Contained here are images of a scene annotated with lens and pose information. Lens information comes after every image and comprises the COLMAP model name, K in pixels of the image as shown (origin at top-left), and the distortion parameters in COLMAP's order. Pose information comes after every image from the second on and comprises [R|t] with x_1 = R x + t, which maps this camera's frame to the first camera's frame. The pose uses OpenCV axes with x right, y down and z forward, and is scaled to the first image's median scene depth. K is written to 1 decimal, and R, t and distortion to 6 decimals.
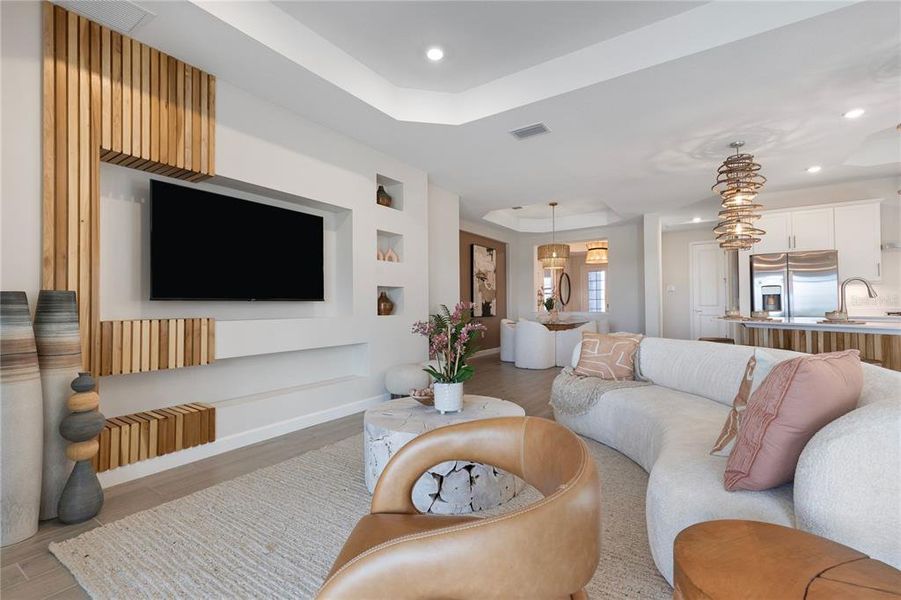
lens RADIAL K [[400.1, 0, 453.2], [0, 400.1, 300.8], [0, 0, 1]] dist [0.002029, -0.000314]
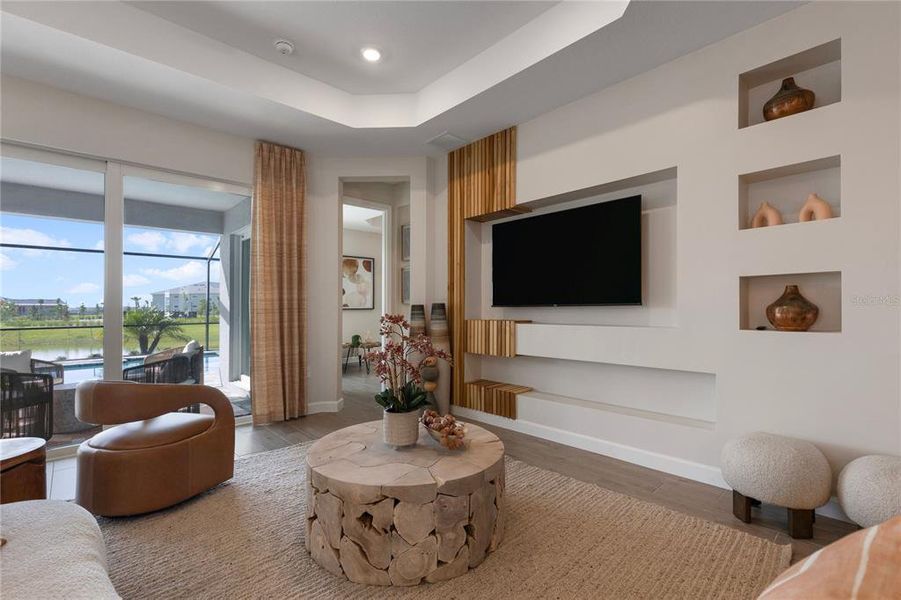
lens RADIAL K [[401.5, 0, 451.7], [0, 401.5, 305.3], [0, 0, 1]] dist [-0.002391, -0.000195]
pose [[-0.224151, -0.001250, -0.974554, 0.658467], [0.017775, 0.999828, -0.005370, -0.002018], [0.974392, -0.018526, -0.224090, 1.086300]]
